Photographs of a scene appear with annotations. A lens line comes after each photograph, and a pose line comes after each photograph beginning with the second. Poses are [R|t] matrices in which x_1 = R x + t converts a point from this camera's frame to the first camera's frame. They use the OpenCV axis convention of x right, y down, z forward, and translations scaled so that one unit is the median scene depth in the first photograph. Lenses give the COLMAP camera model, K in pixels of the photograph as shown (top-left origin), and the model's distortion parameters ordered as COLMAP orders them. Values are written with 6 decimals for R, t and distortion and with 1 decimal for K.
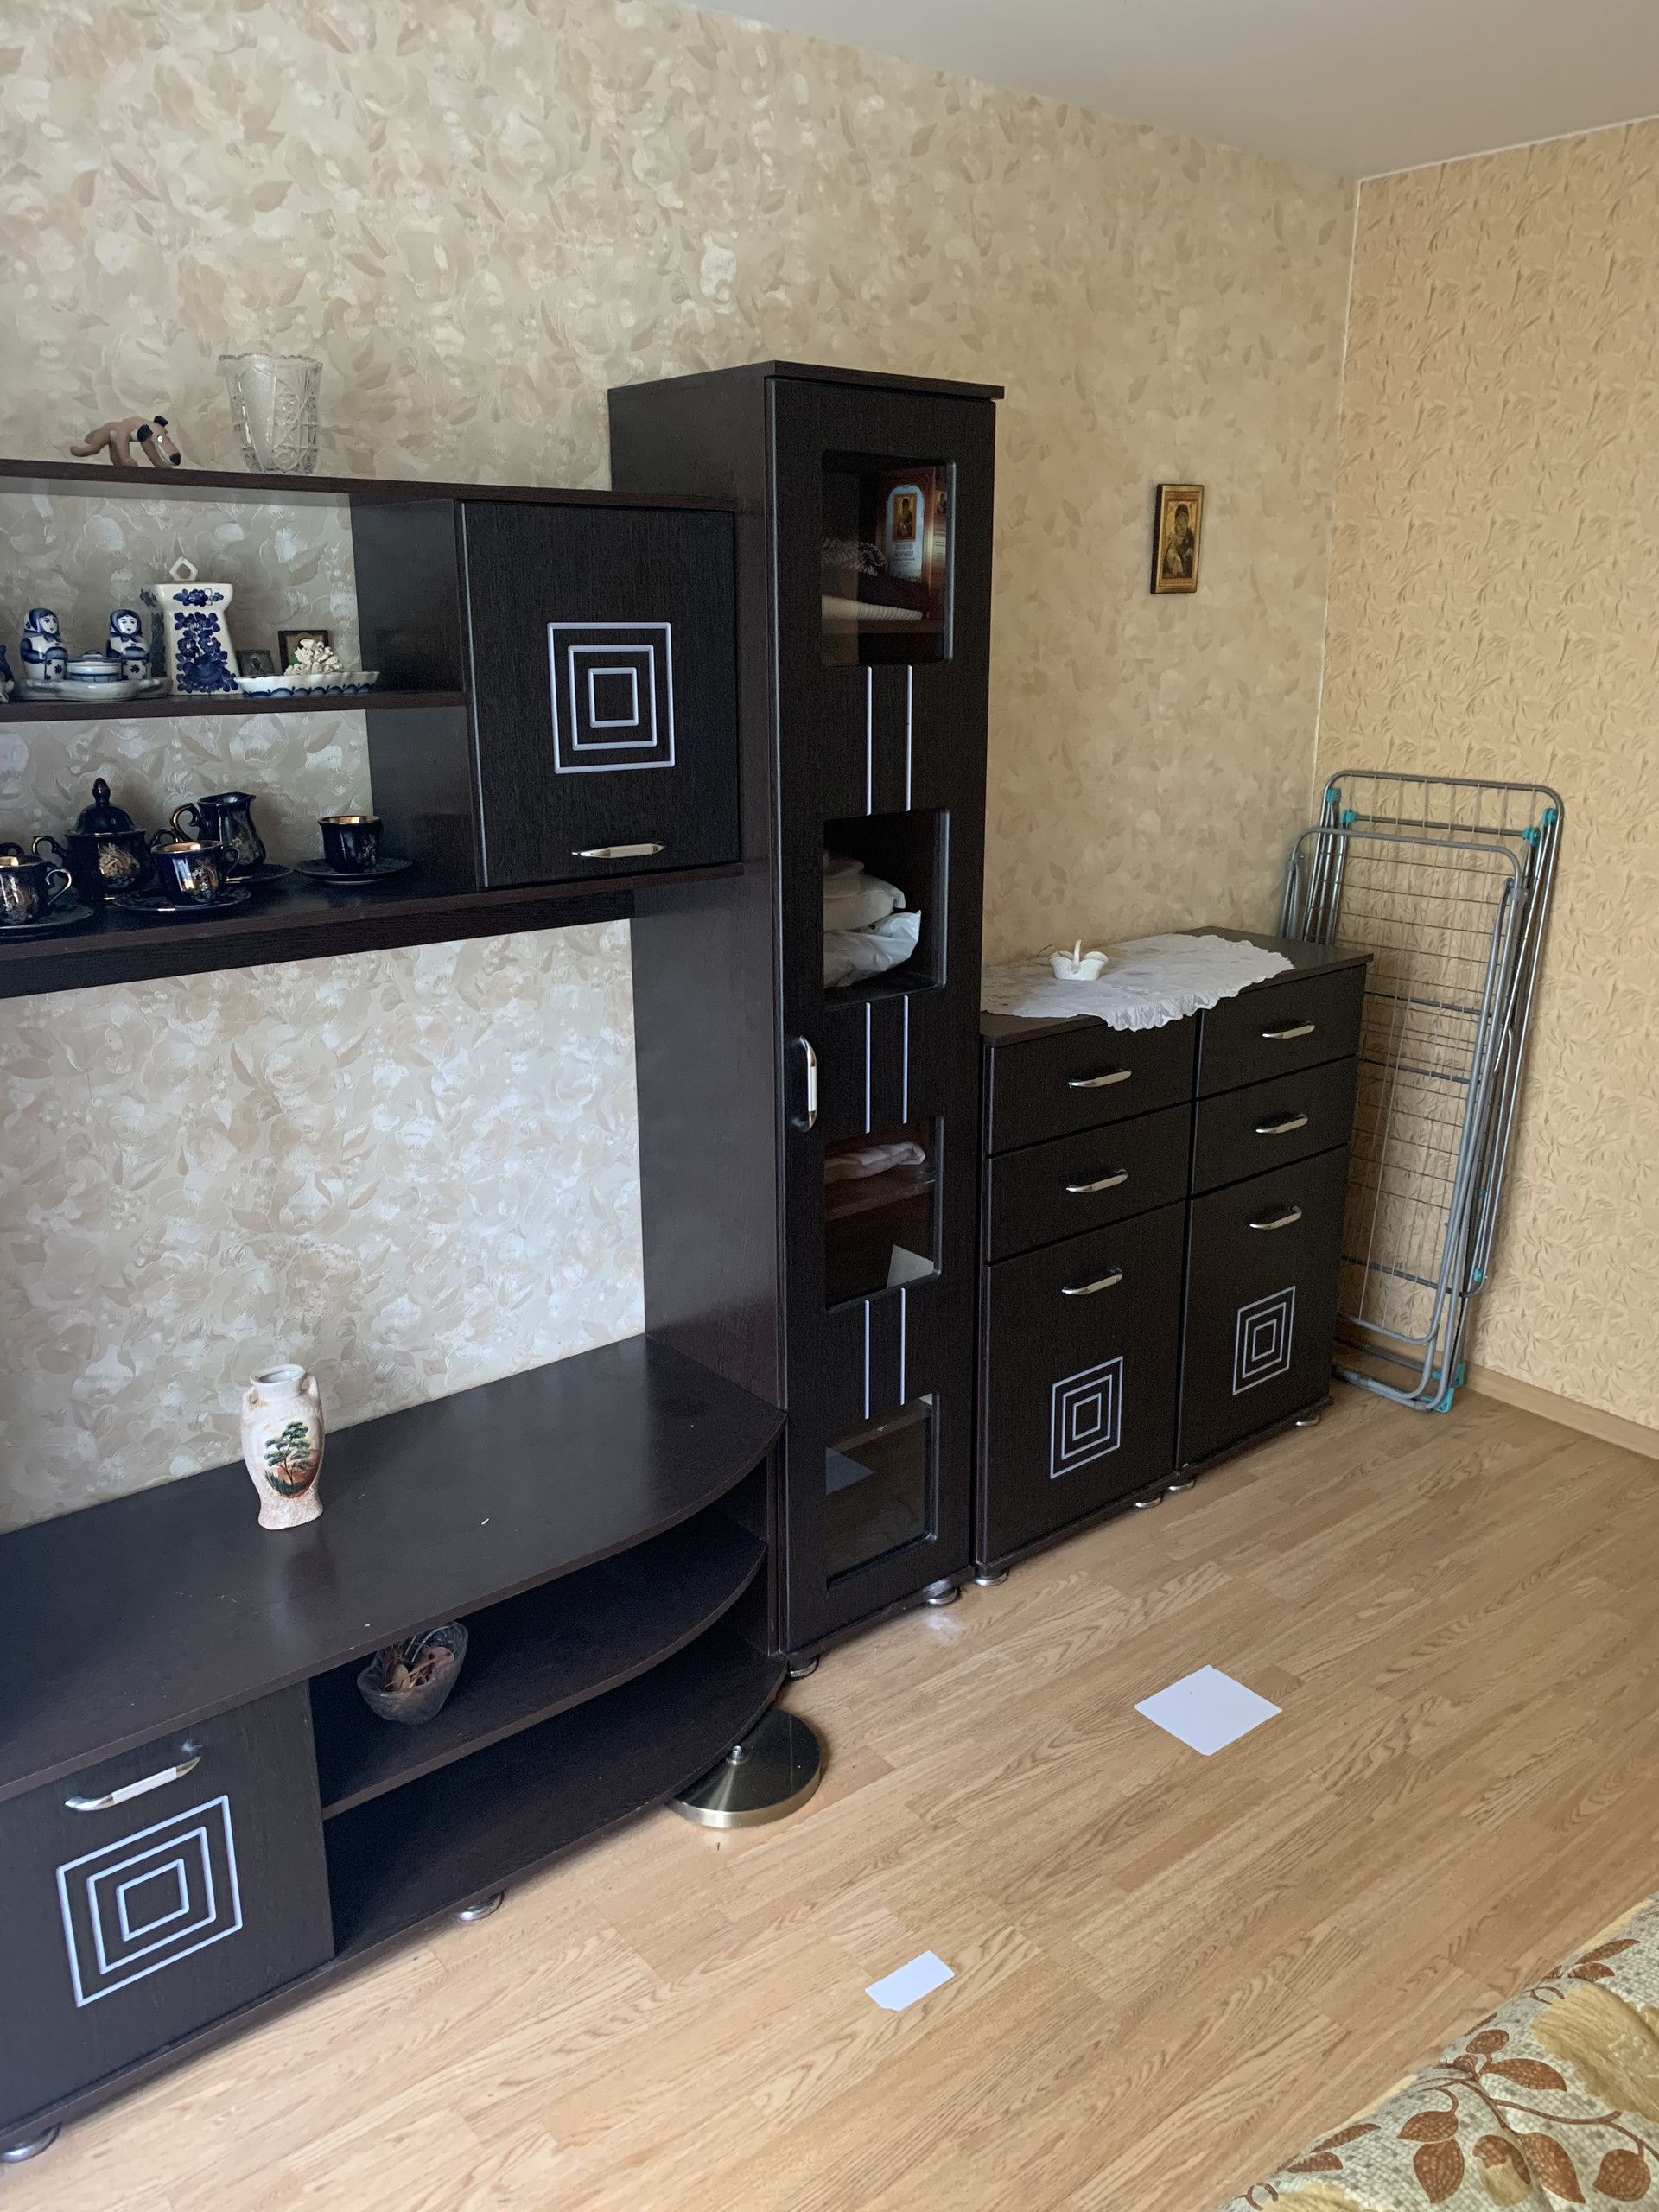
lens RADIAL K [[1702.1, 0, 839.3], [0, 1702.1, 1117.9], [0, 0, 1]] dist [-0.001769, -0.003647]
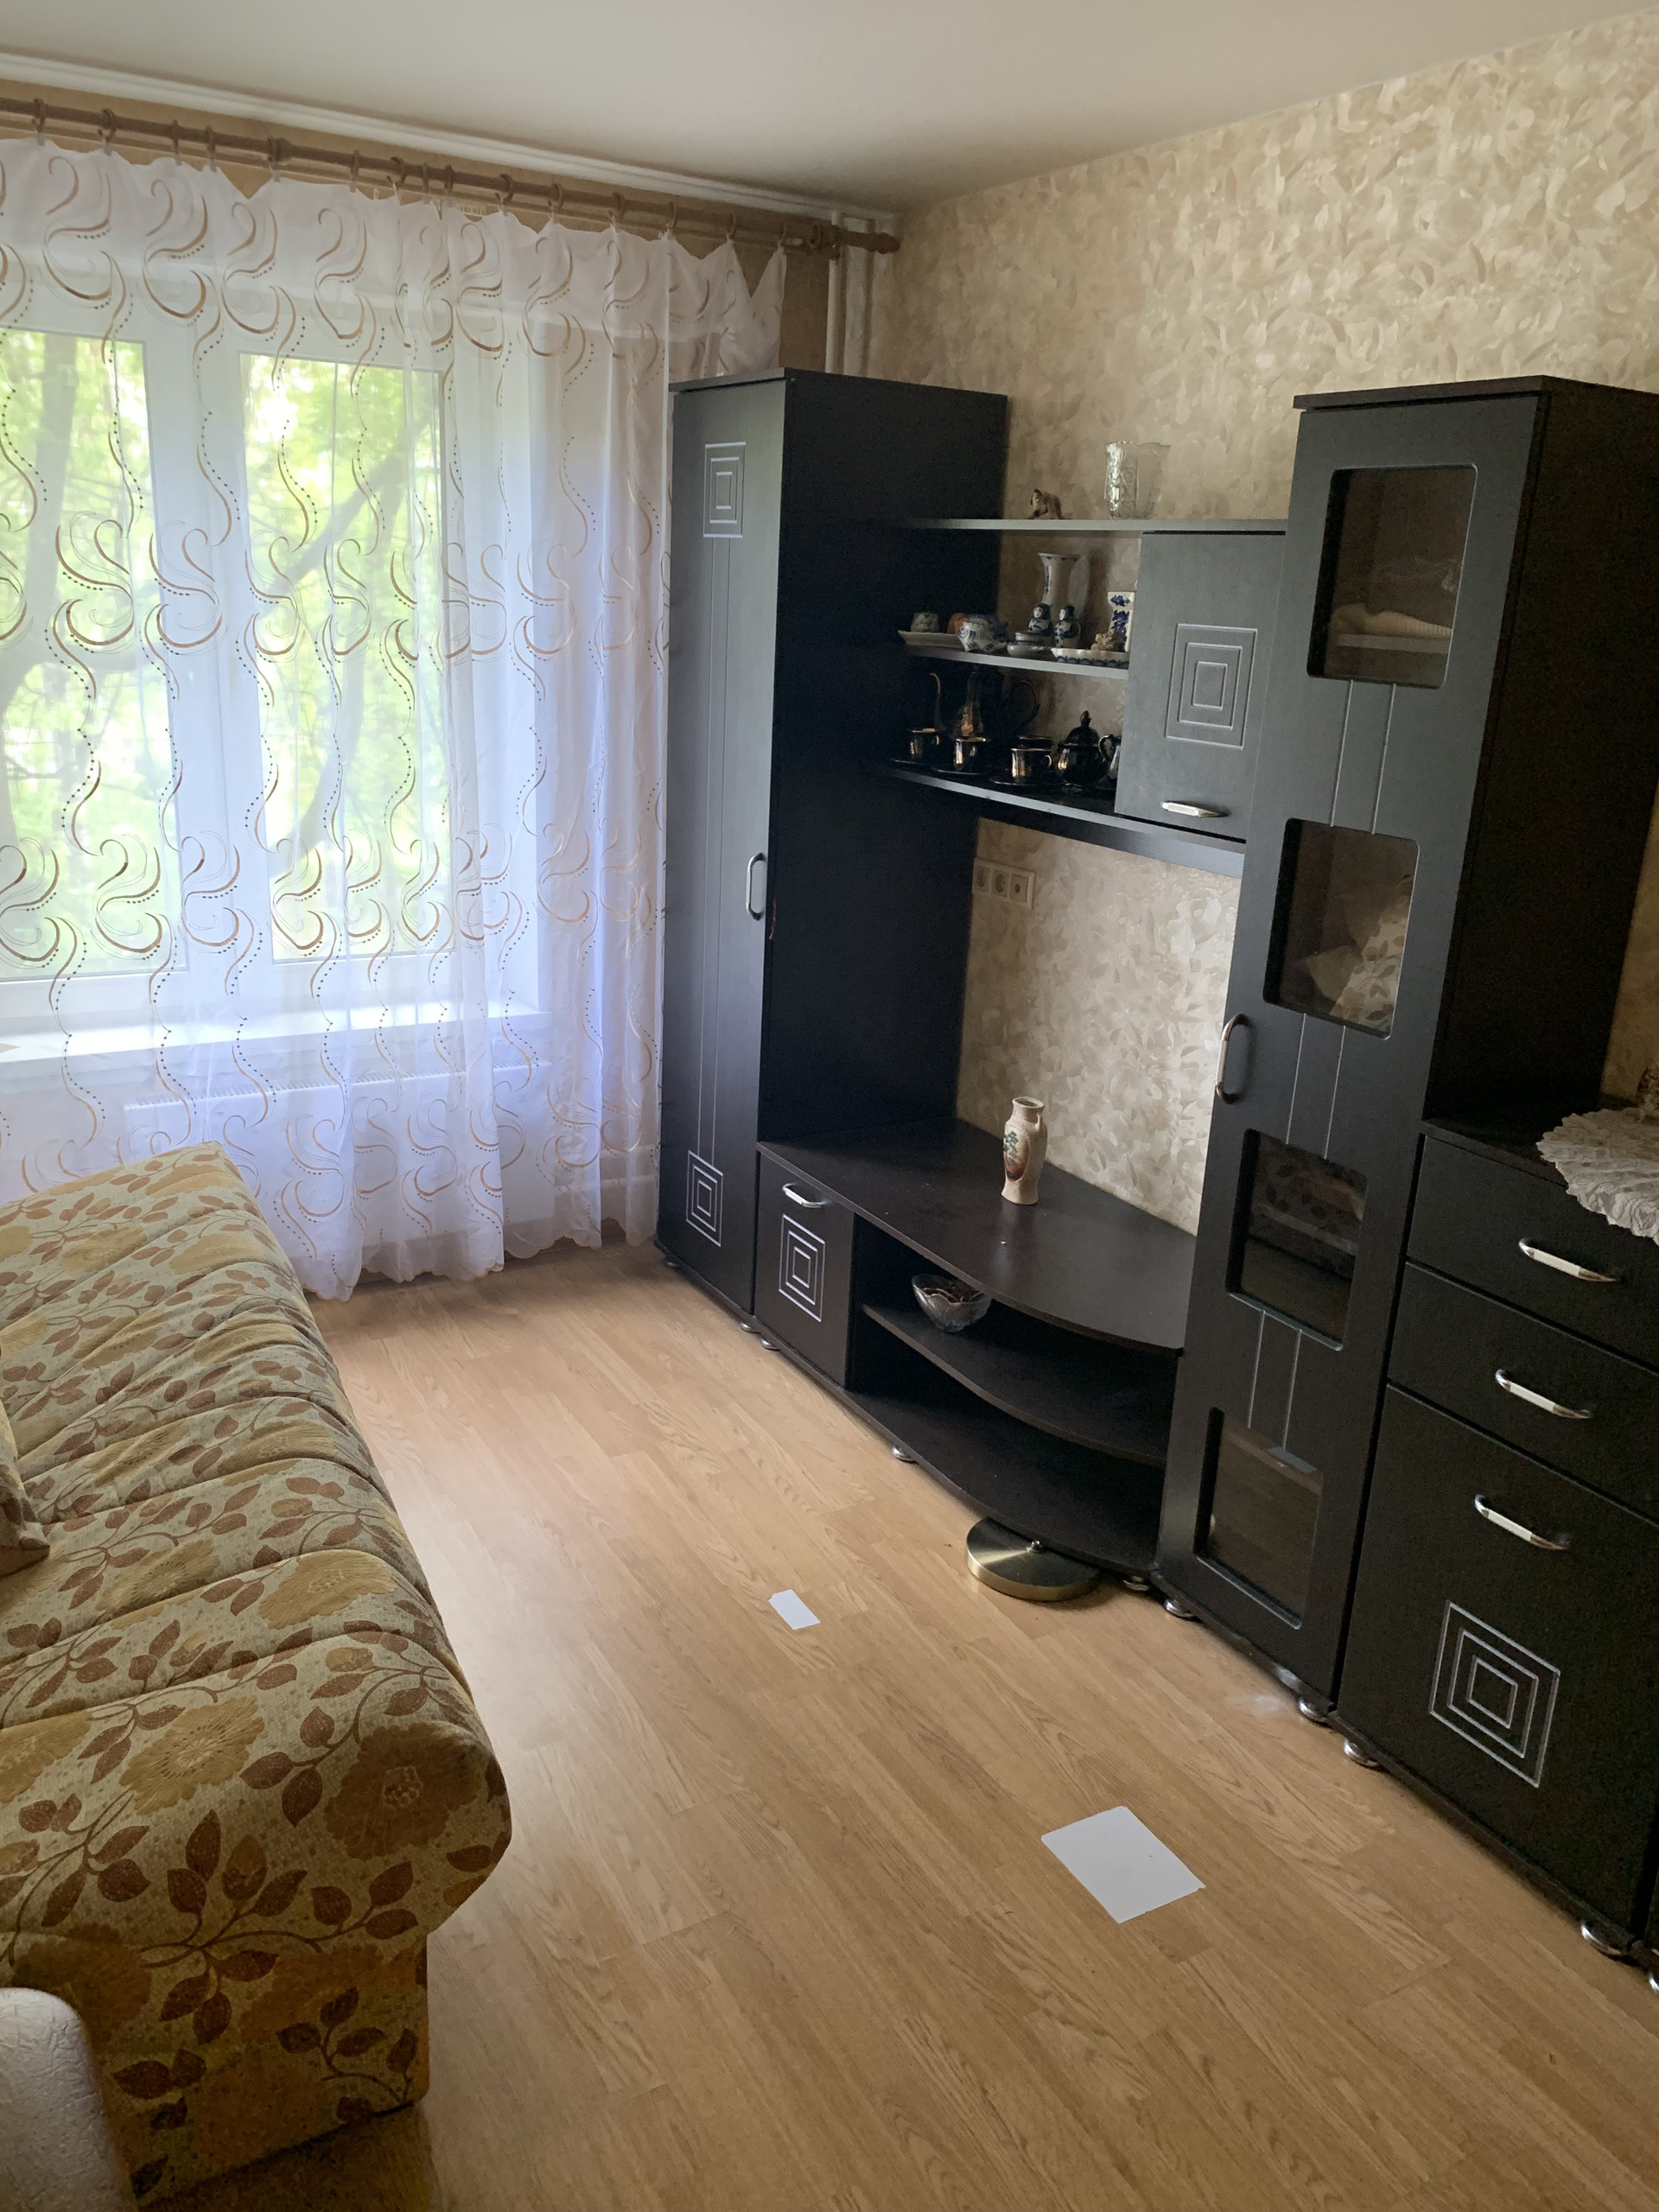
lens RADIAL K [[1702.1, 0, 839.3], [0, 1702.1, 1117.9], [0, 0, 1]] dist [-0.001769, -0.003647]
pose [[-0.158106, 0.286331, -0.944996, 1.013607], [-0.333910, 0.885148, 0.324063, -0.243812], [0.929250, 0.366780, -0.044339, 0.801045]]
